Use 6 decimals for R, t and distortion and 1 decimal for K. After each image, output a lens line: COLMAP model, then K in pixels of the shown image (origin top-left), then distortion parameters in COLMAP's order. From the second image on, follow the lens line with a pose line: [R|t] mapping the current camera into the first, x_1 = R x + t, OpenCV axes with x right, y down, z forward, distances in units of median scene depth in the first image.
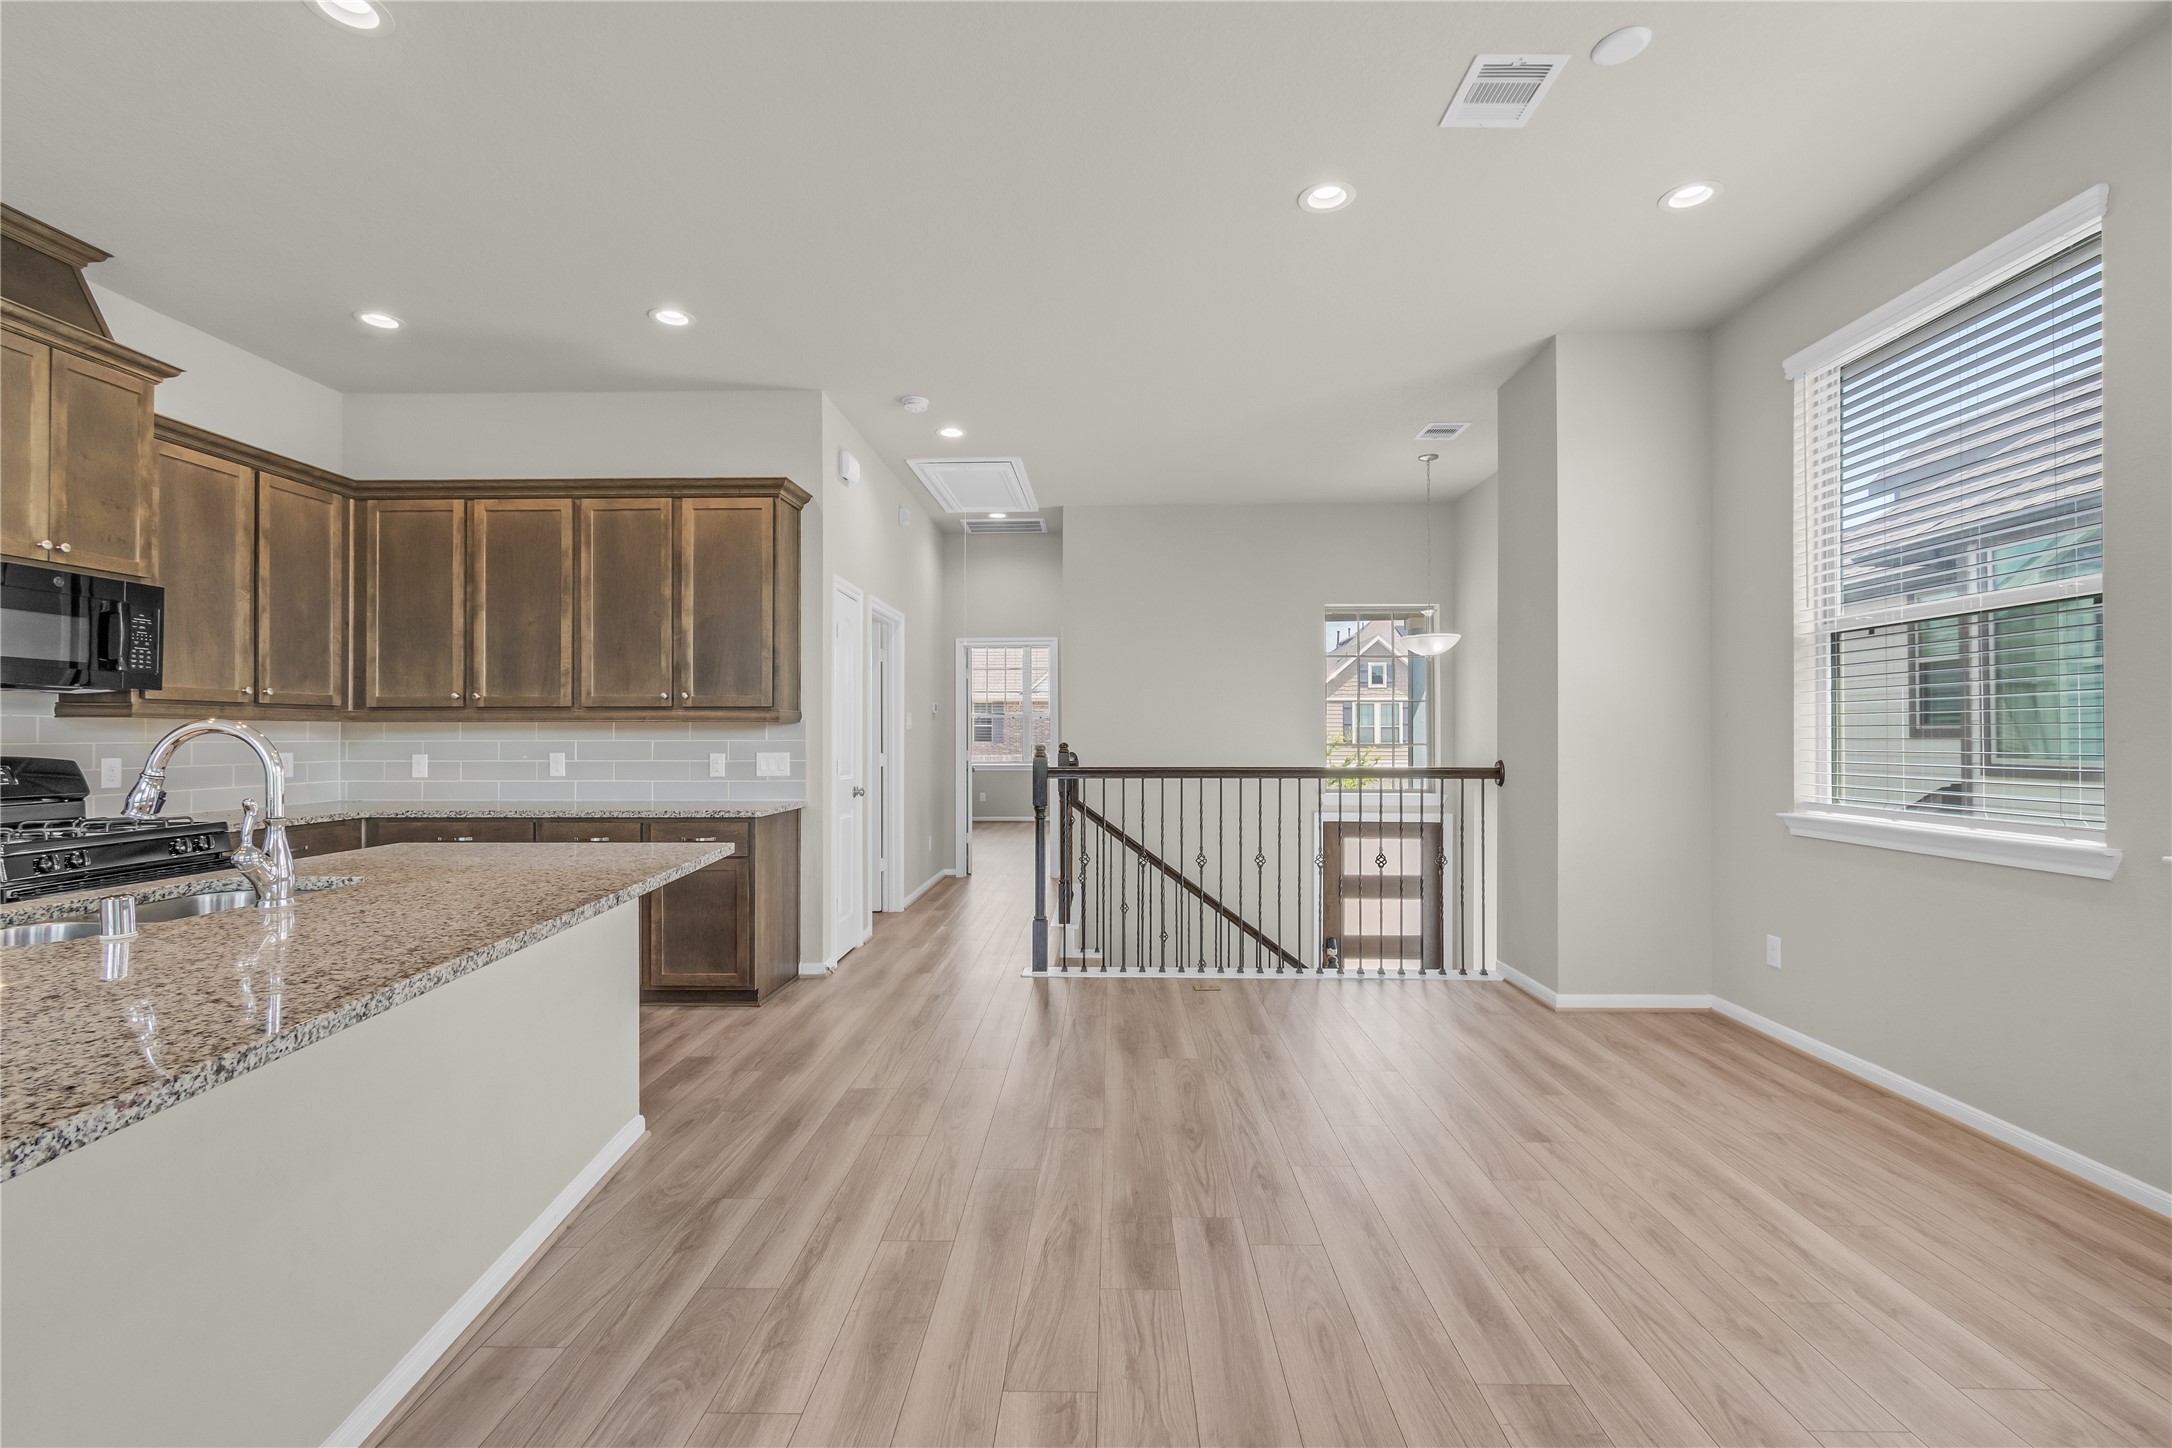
lens RADIAL K [[963.1, 0, 1086.3], [0, 963.1, 726.0], [0, 0, 1]] dist [0.003549, -0.001845]
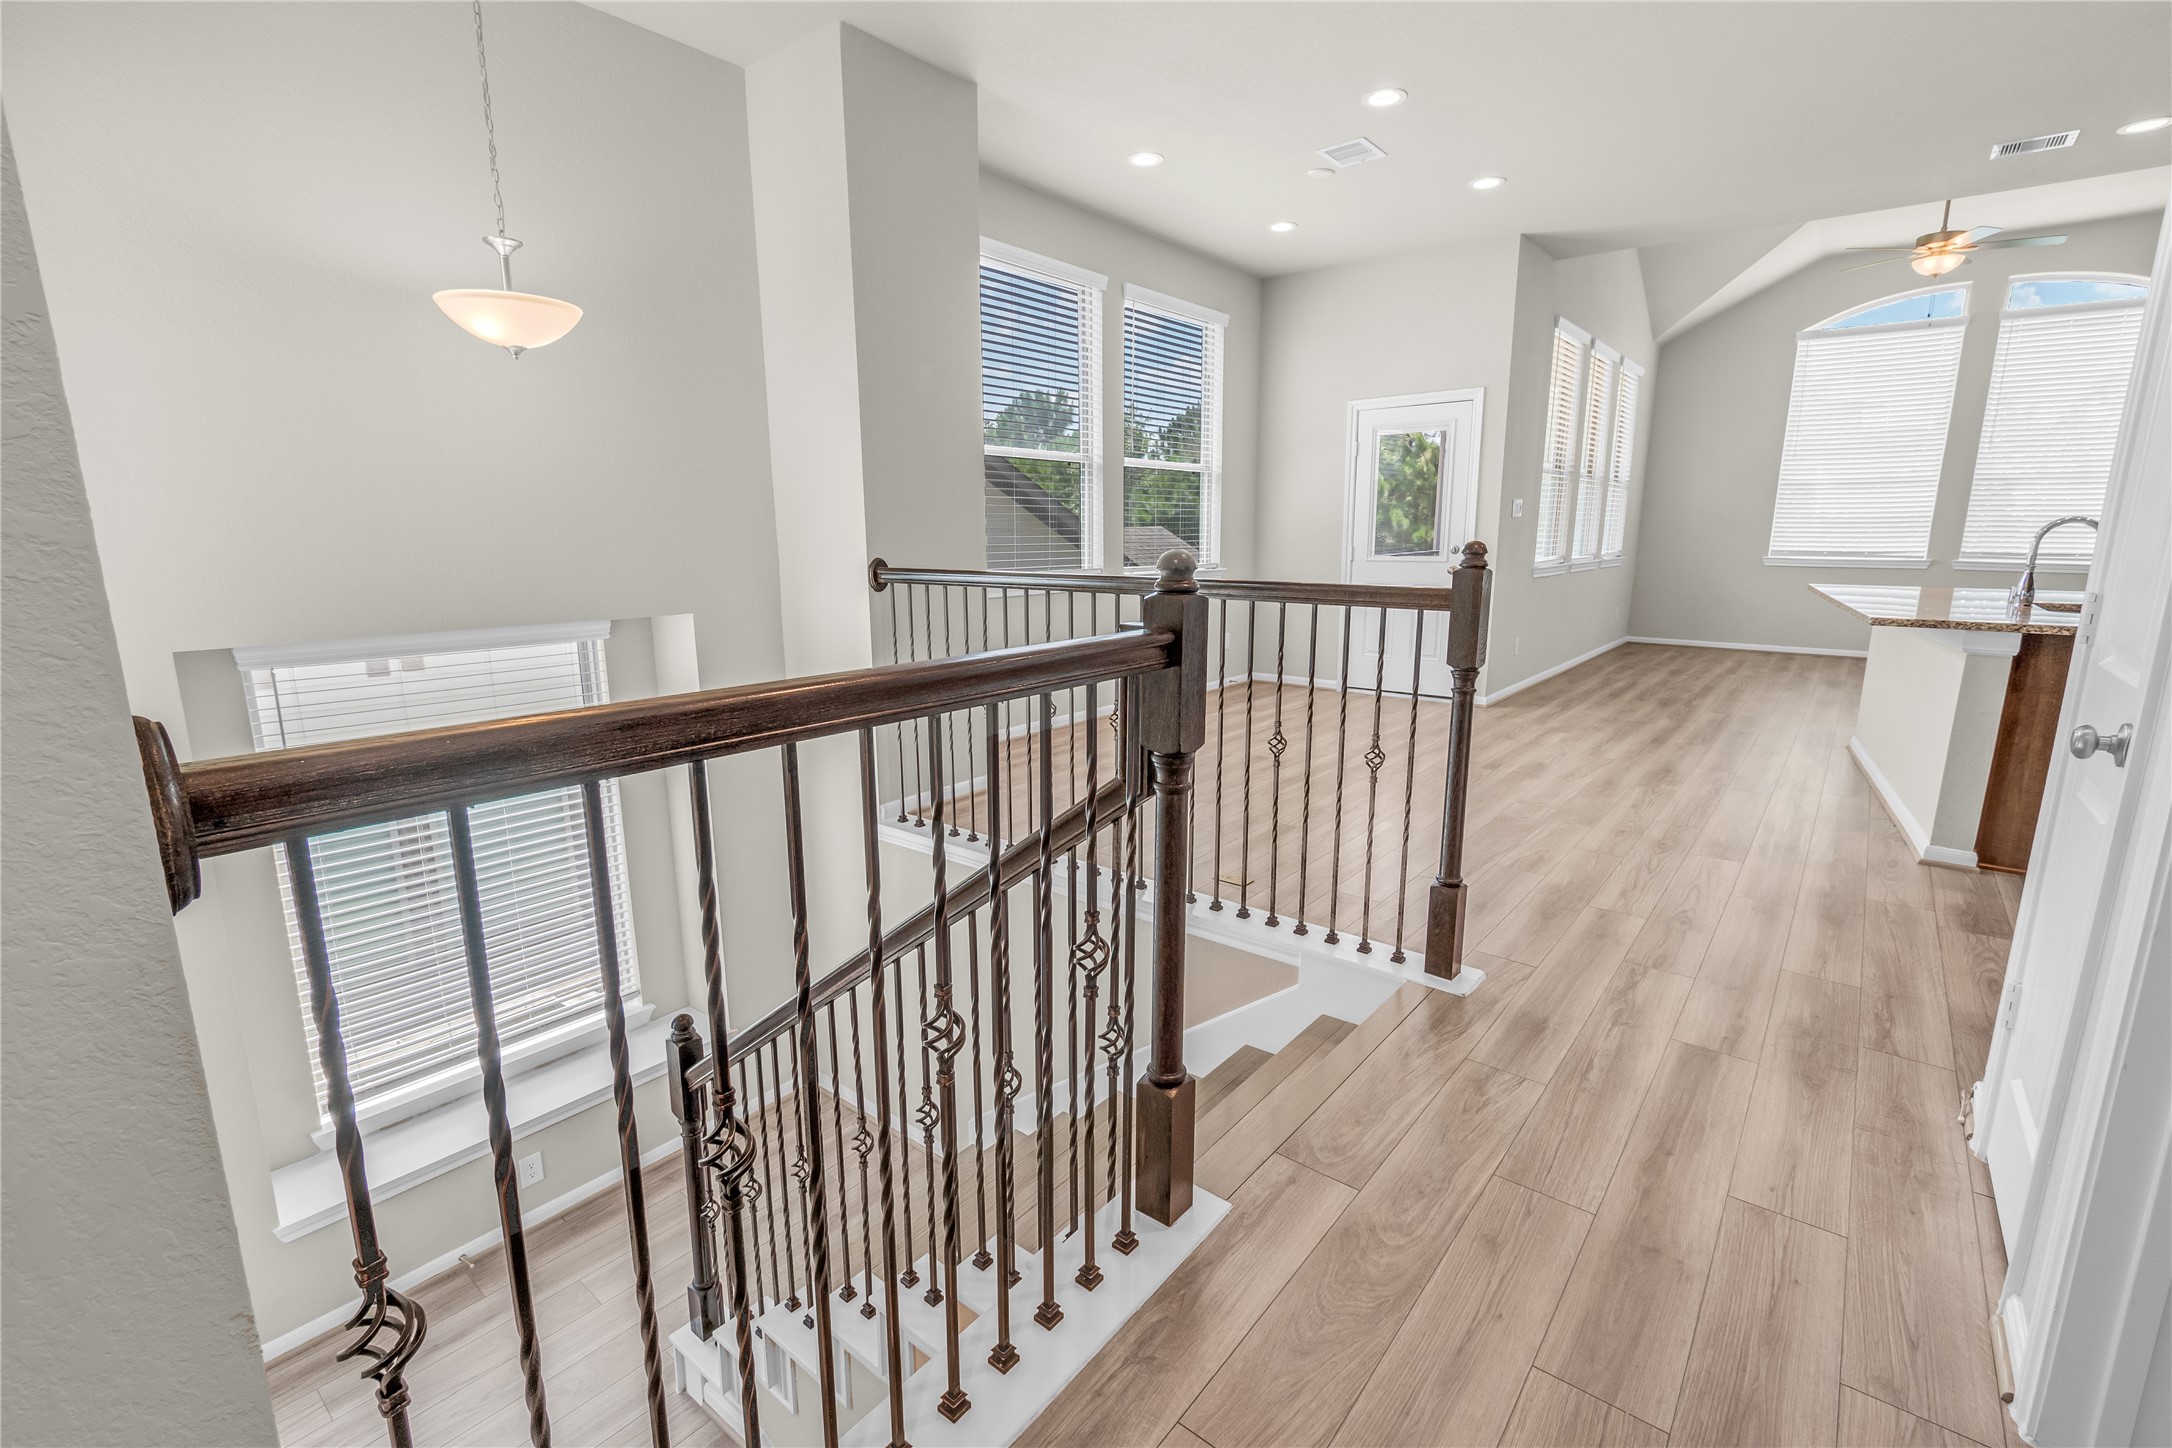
lens RADIAL K [[963.1, 0, 1091.0], [0, 963.1, 724.3], [0, 0, 1]] dist [0.003549, -0.001845]
pose [[-0.795026, -0.118773, 0.594833, -0.208874], [-0.004060, 0.981662, 0.190586, 0.018985], [-0.606562, 0.149106, -0.780929, 1.622336]]
